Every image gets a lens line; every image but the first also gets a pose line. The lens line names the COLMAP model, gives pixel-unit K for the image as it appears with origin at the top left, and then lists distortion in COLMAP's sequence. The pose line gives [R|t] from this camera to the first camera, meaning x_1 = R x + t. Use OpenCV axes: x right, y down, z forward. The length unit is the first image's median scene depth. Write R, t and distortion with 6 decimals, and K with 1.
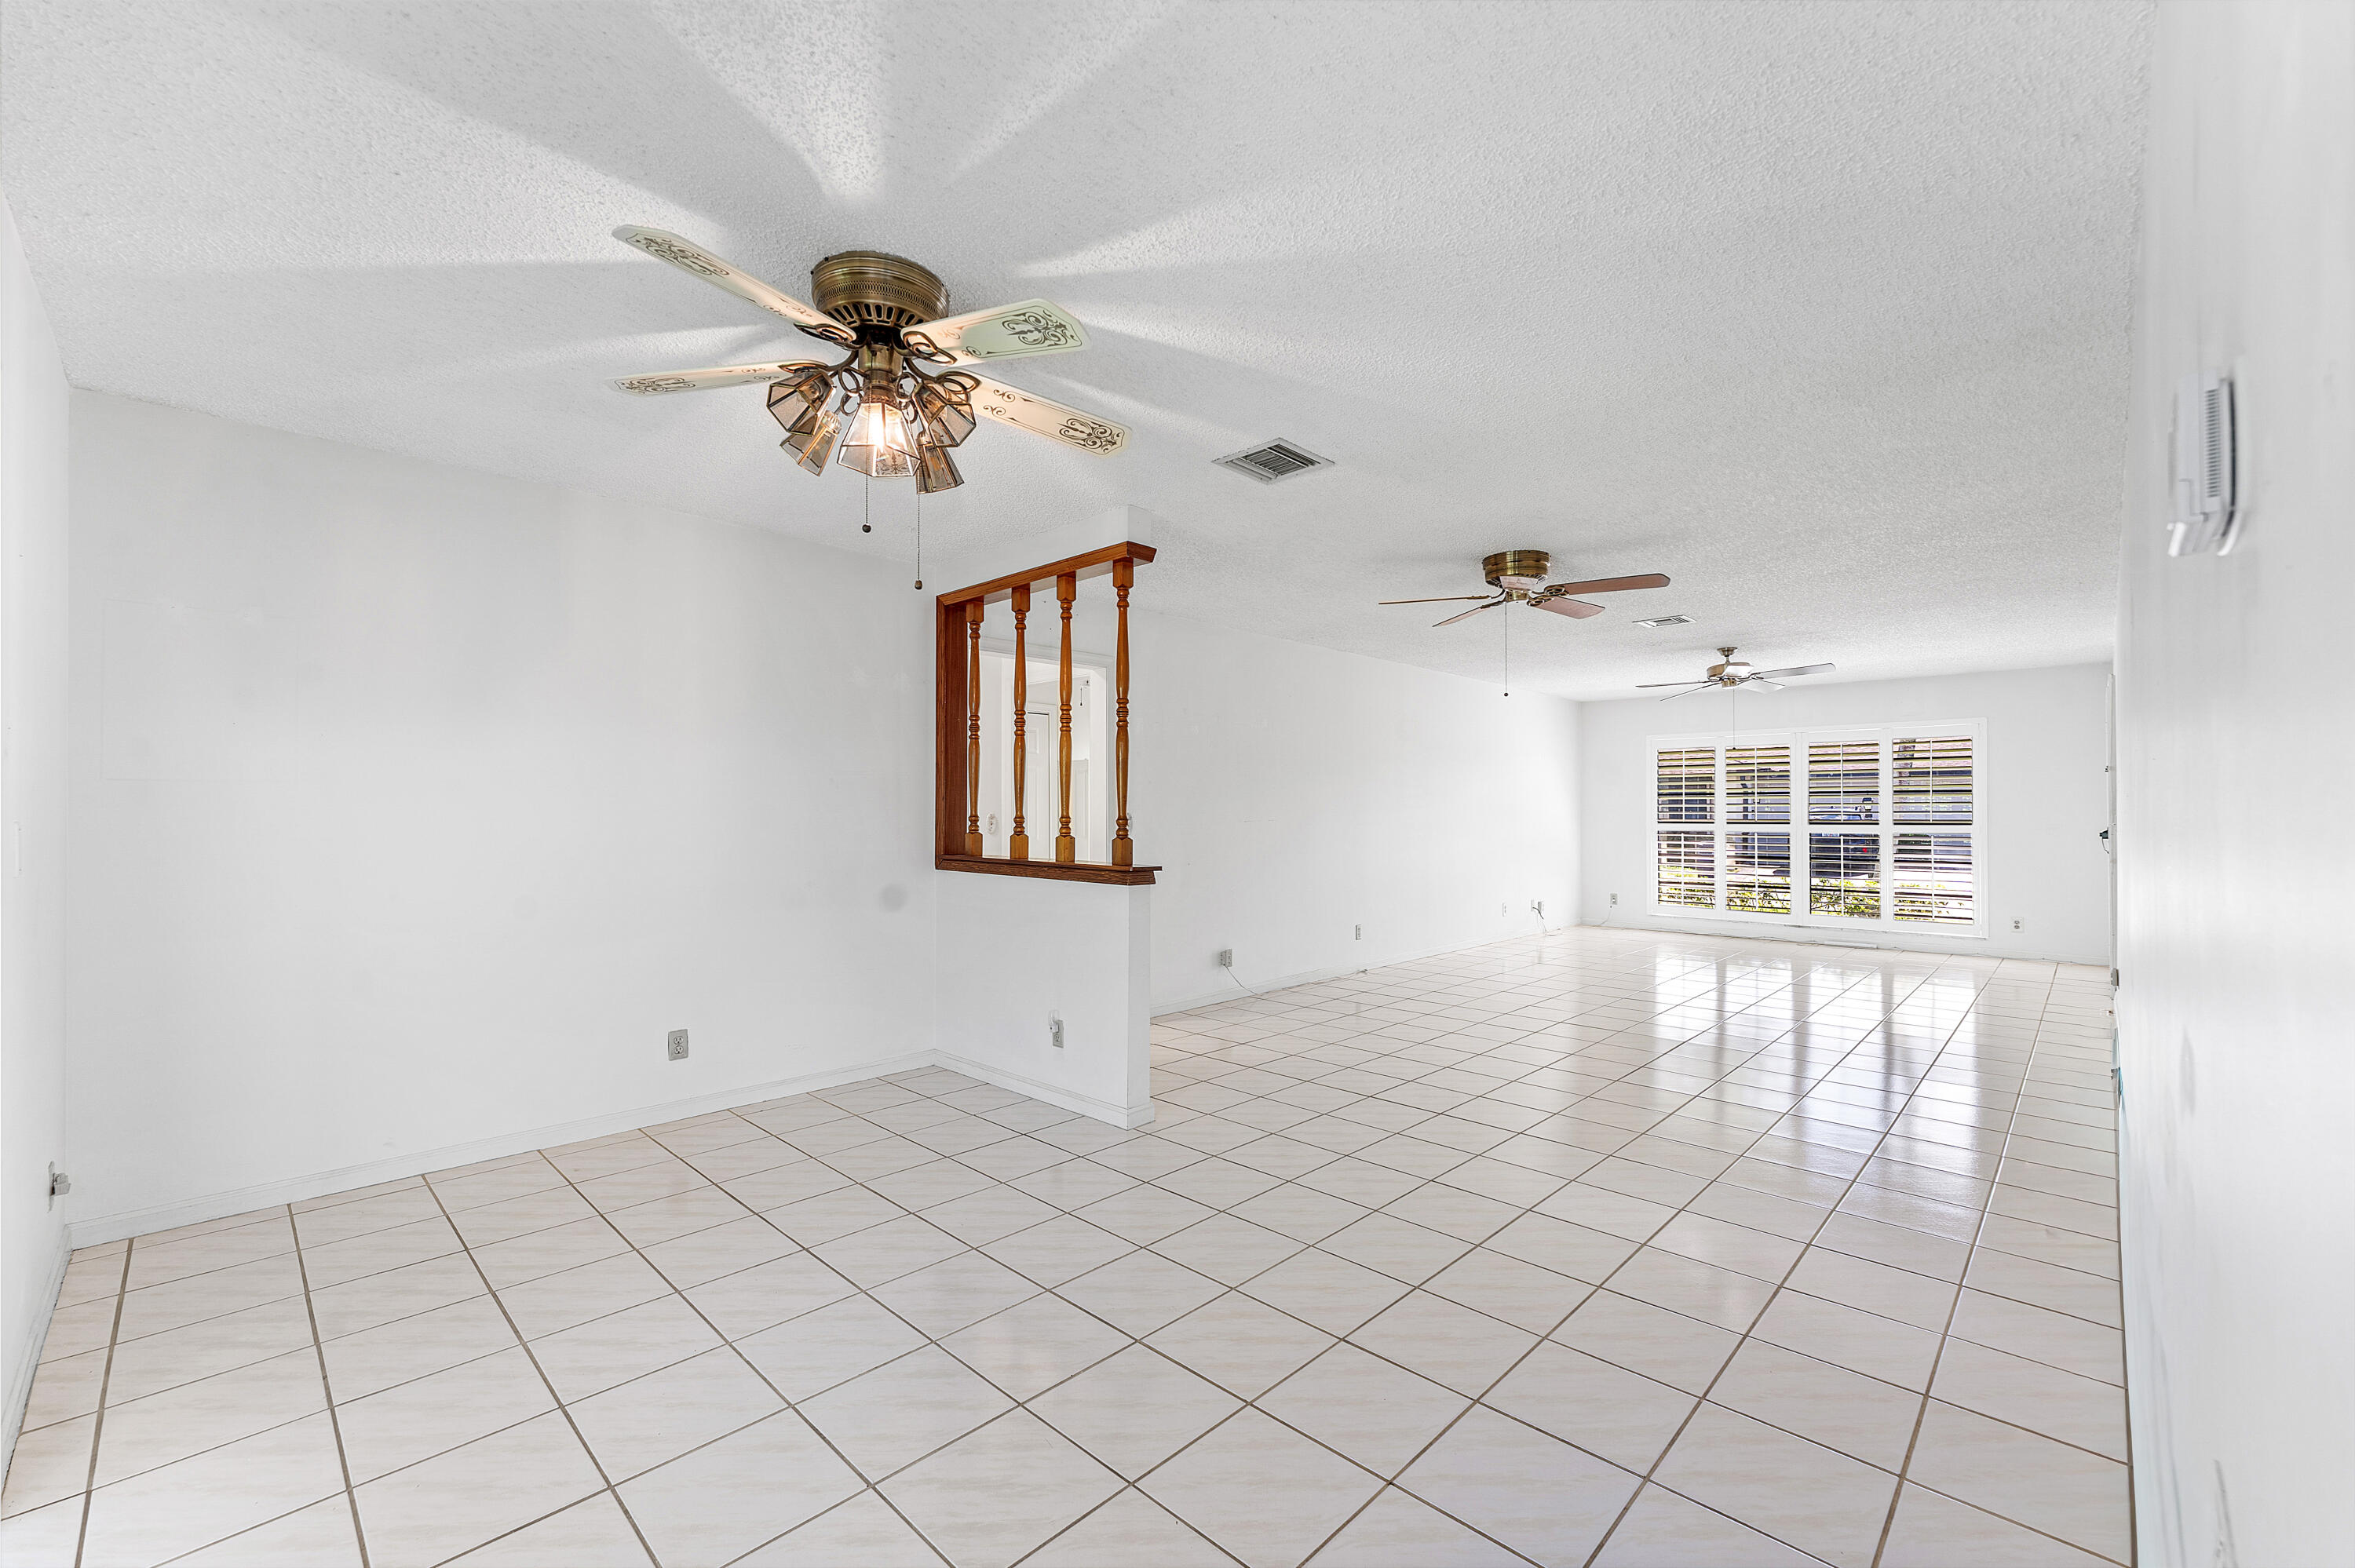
lens RADIAL K [[960.2, 0, 1175.6], [0, 960.2, 801.2], [0, 0, 1]] dist [-0.003097, -0.000089]
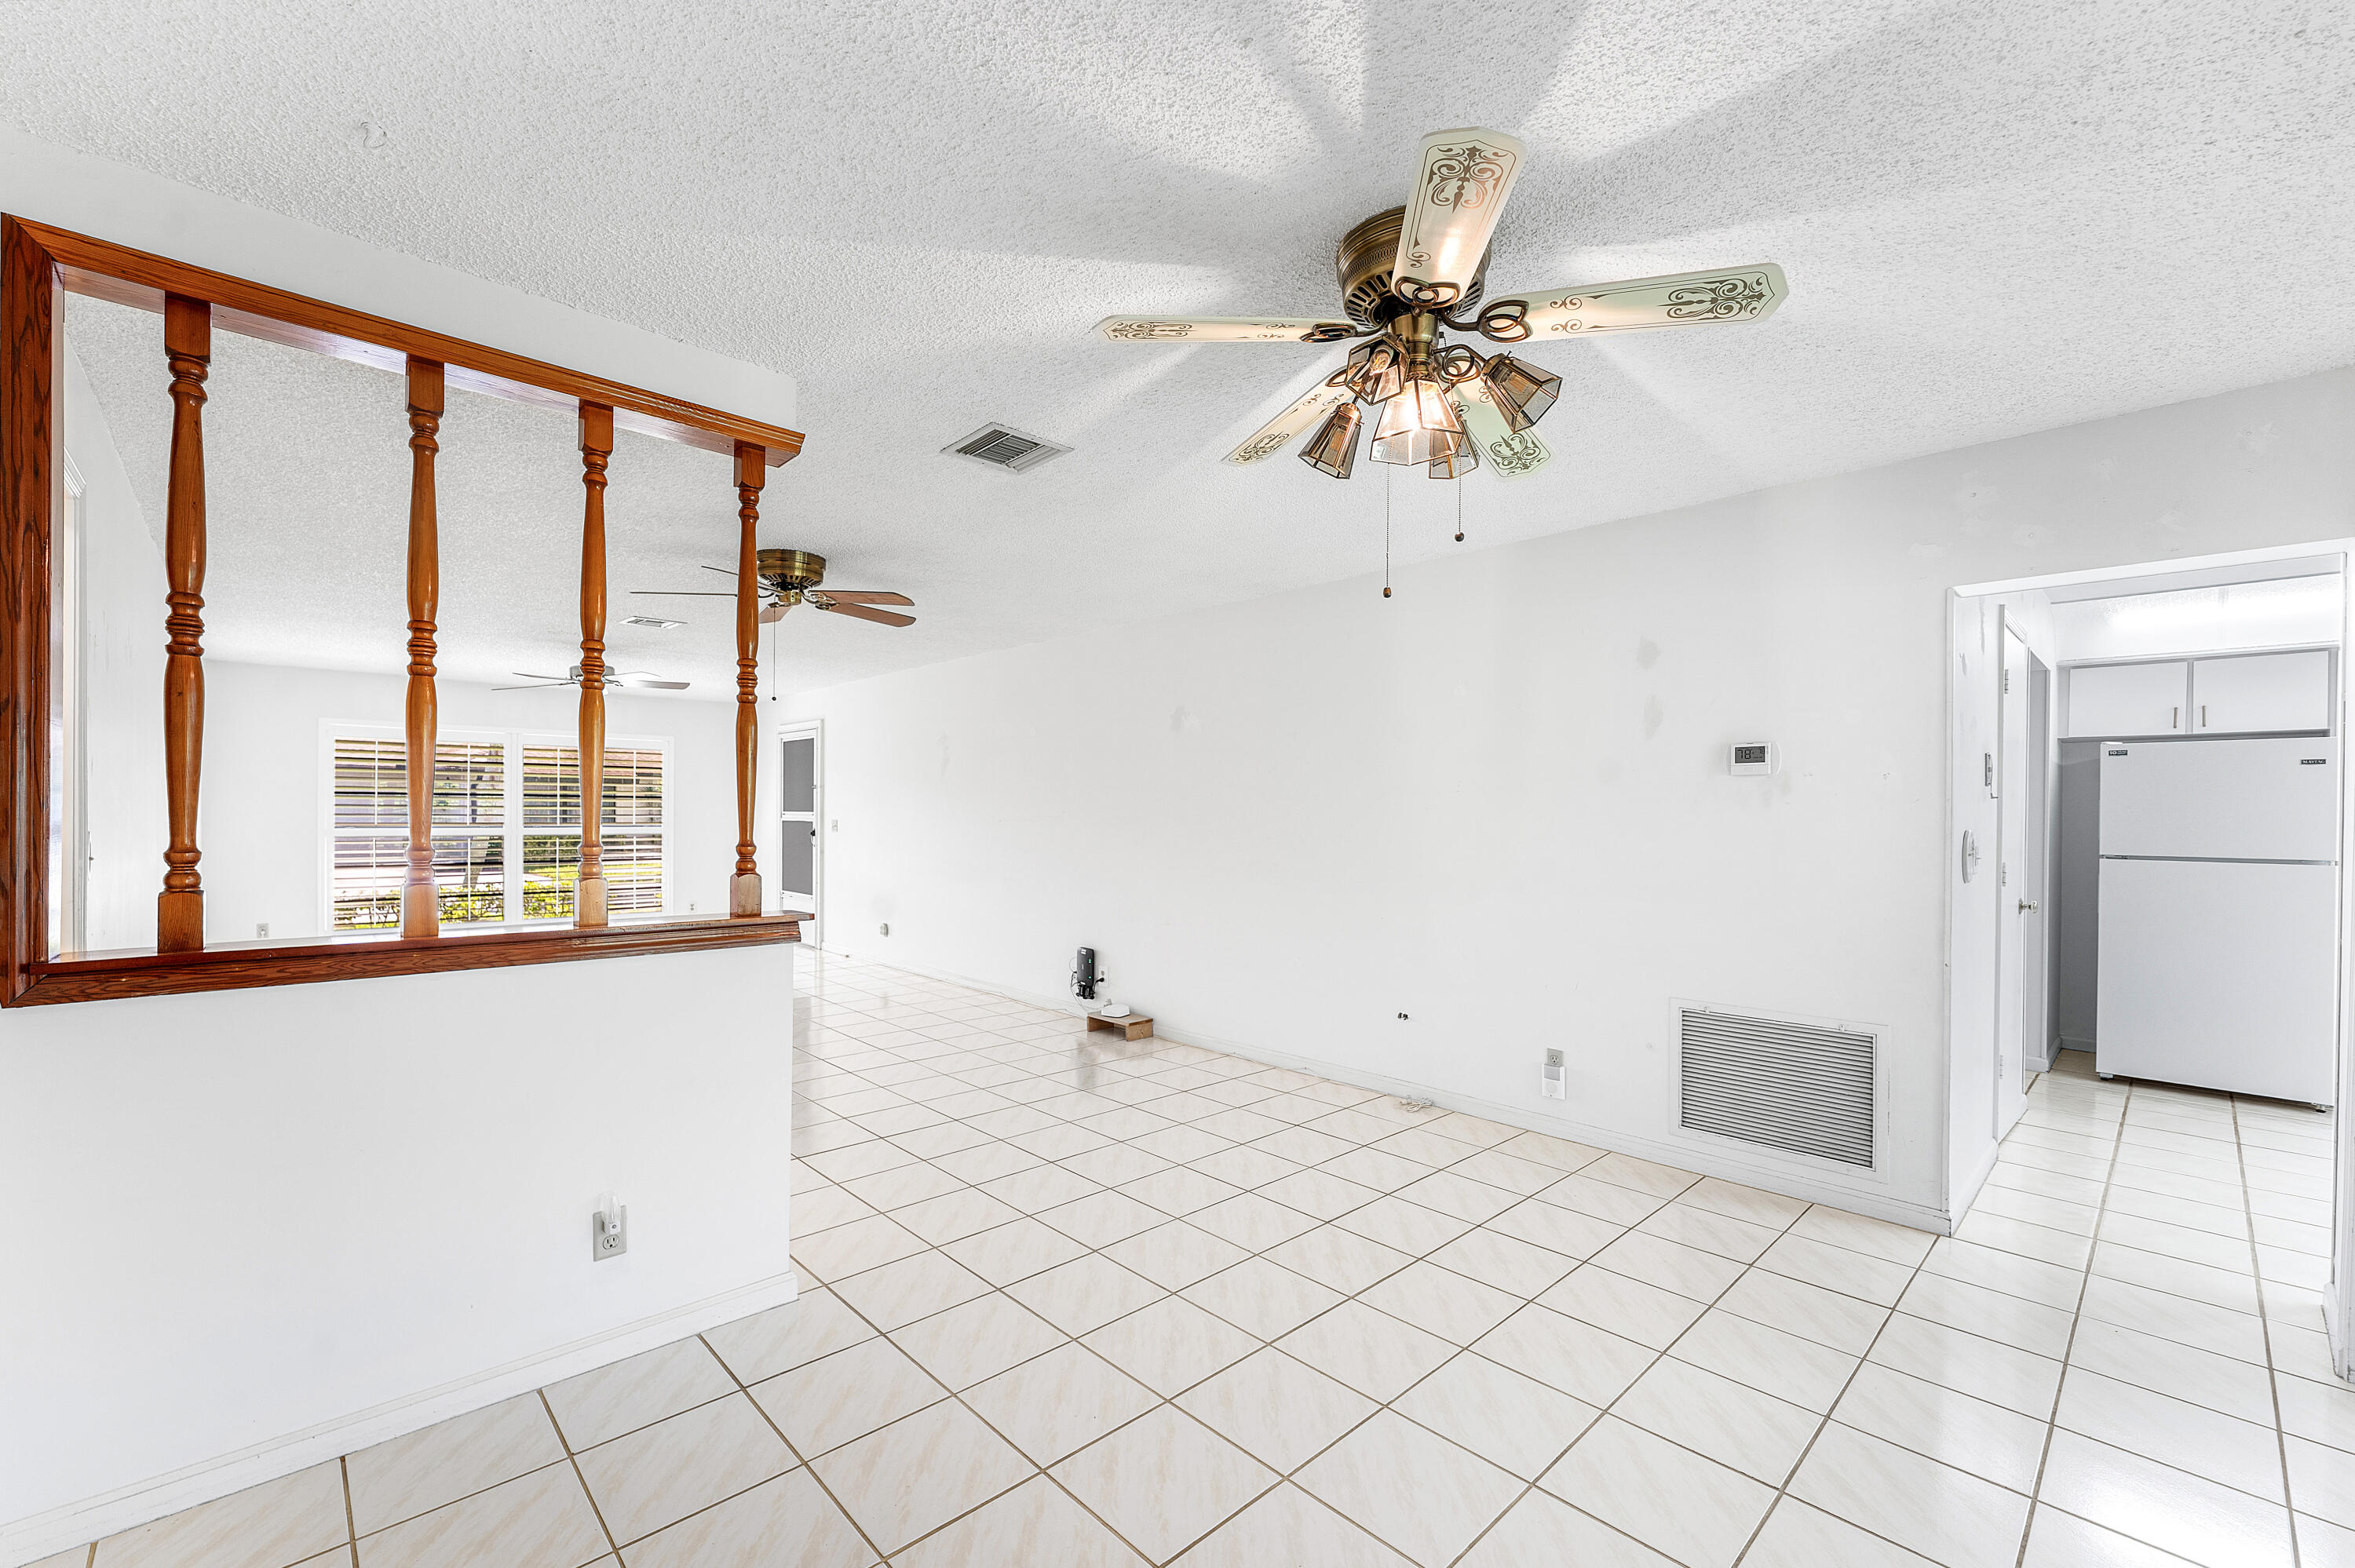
lens RADIAL K [[960.2, 0, 1179.7], [0, 960.2, 812.9], [0, 0, 1]] dist [-0.003097, -0.000089]
pose [[0.038331, -0.000945, 0.999265, -0.595929], [-0.016427, 0.999864, 0.001575, -0.007286], [-0.999130, -0.016476, 0.038310, 0.584529]]
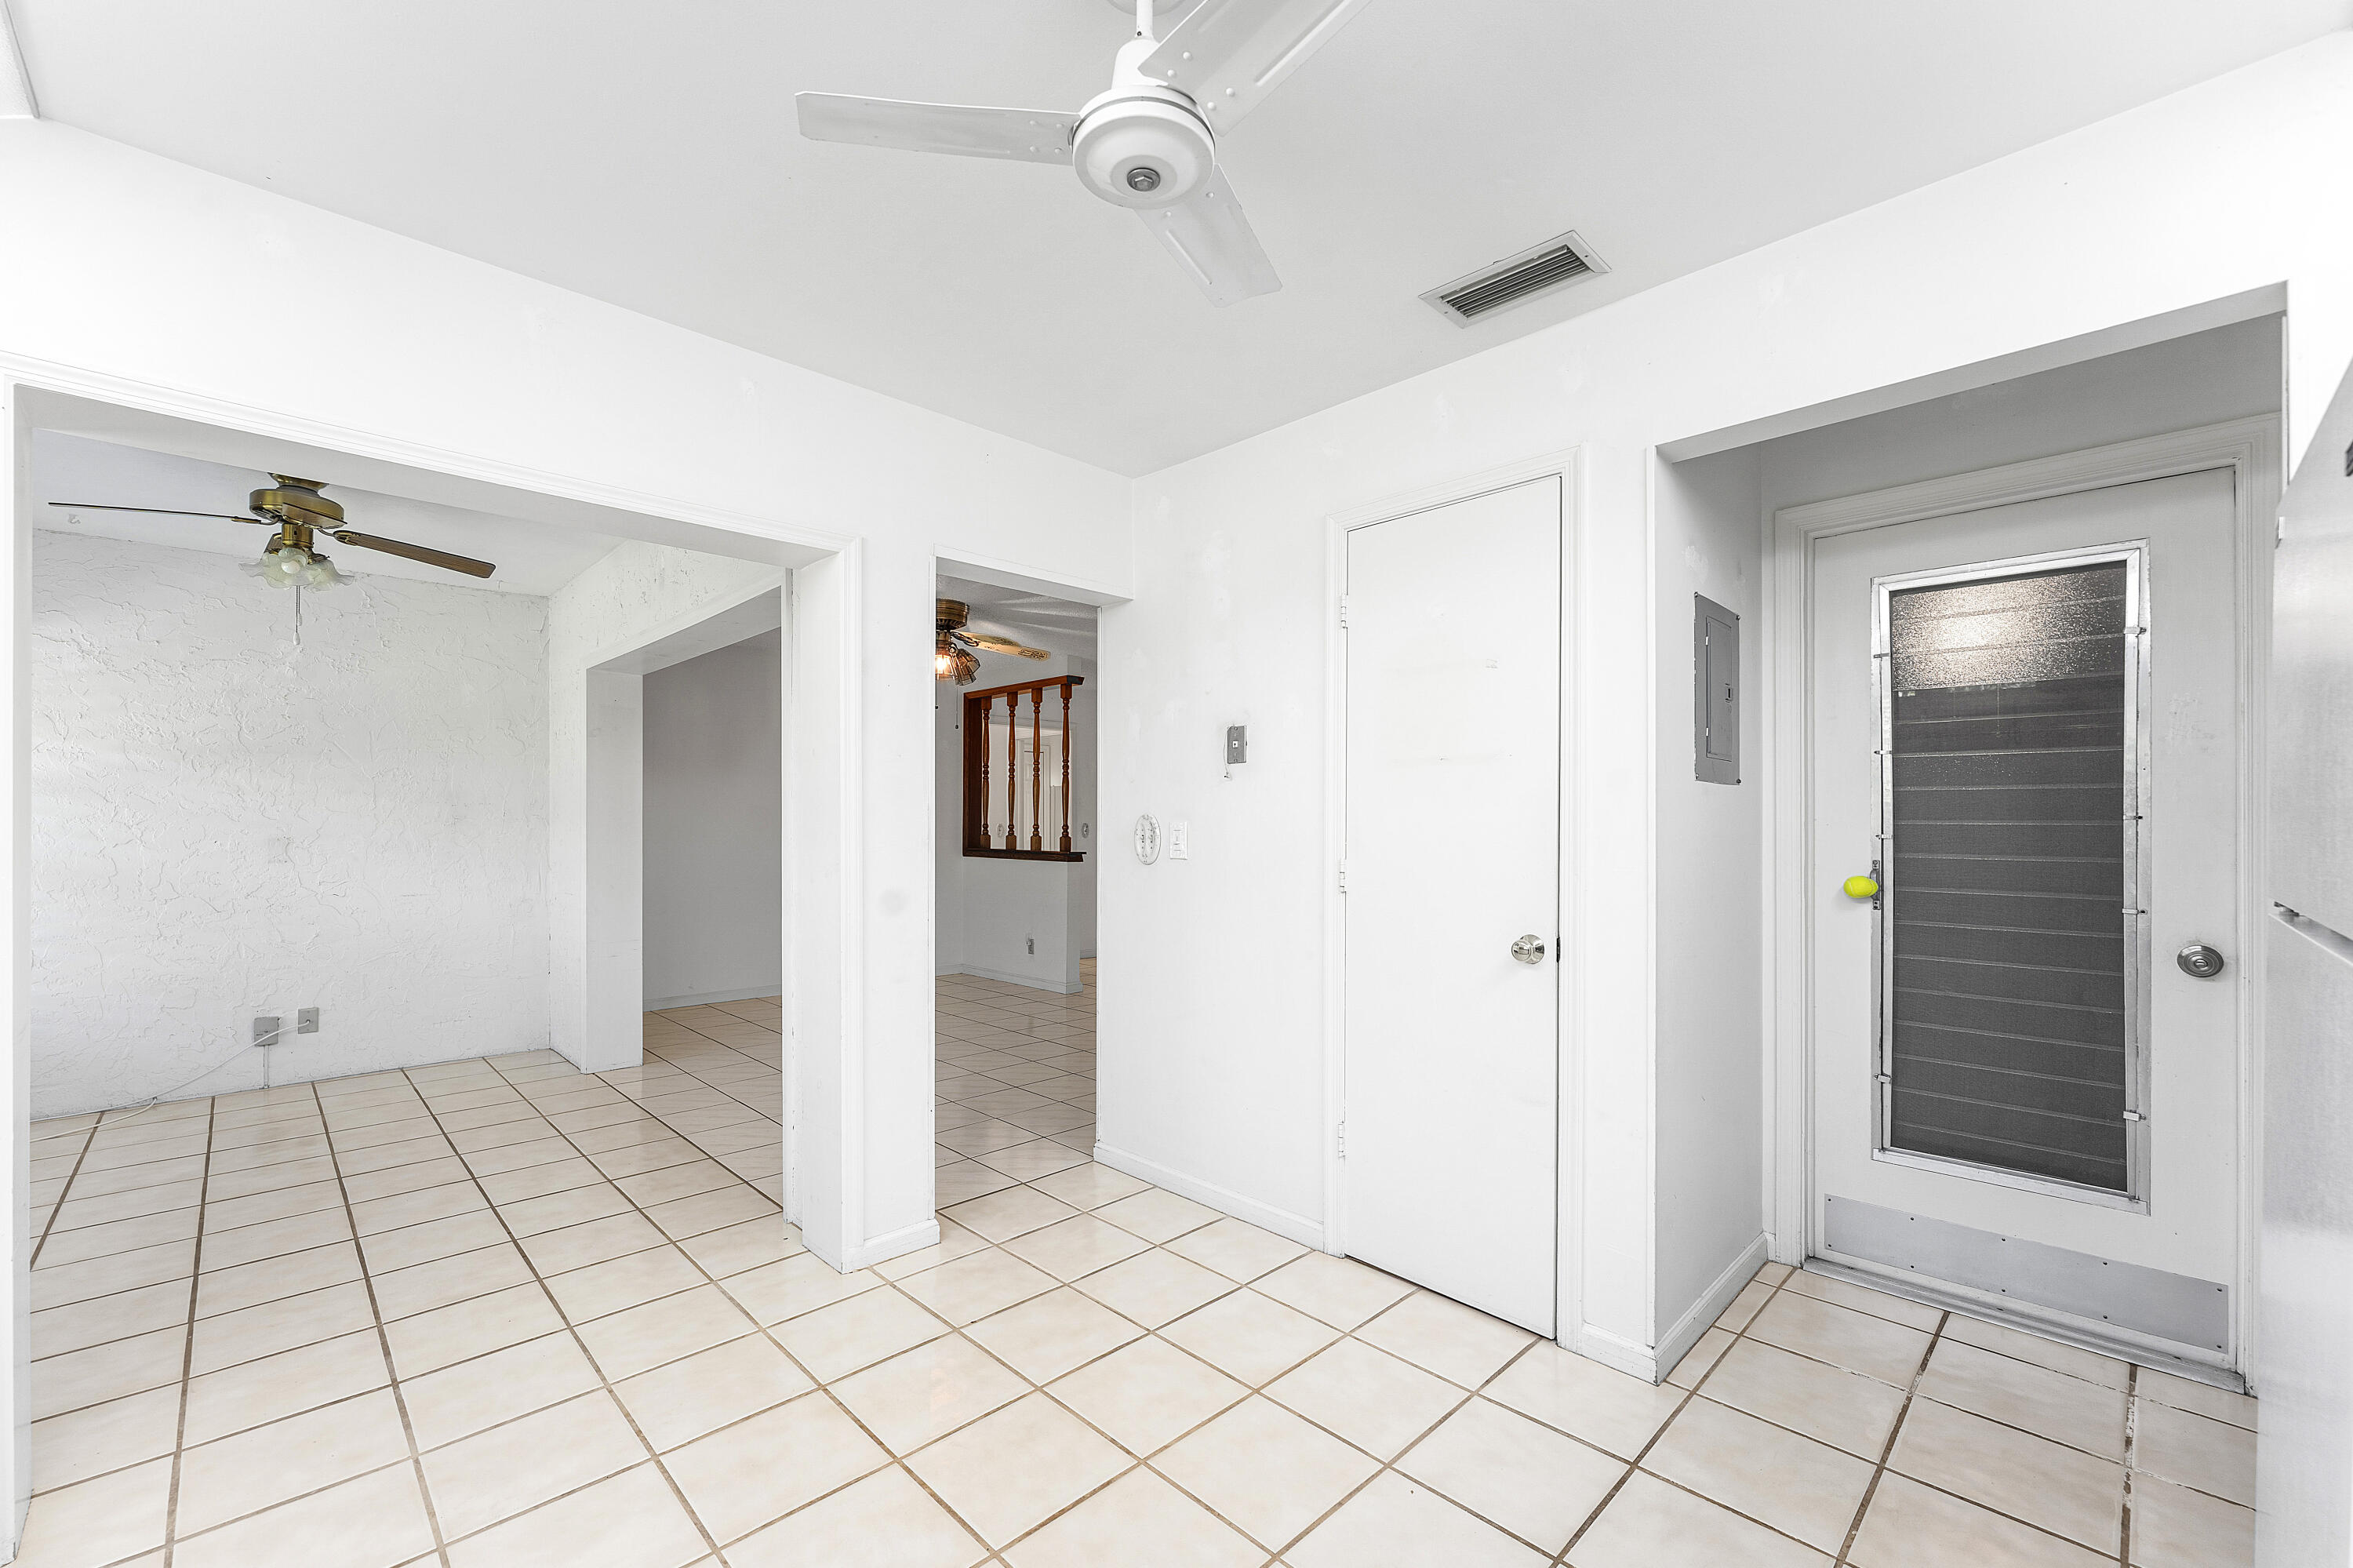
lens RADIAL K [[959.6, 0, 1163.4], [0, 959.6, 821.9], [0, 0, 1]] dist [-0.003097, -0.000089]
pose [[0.999414, 0.002972, -0.034096, 0.169253], [-0.002682, 0.999960, 0.008552, -0.004515], [0.034120, -0.008455, 0.999382, -0.713908]]
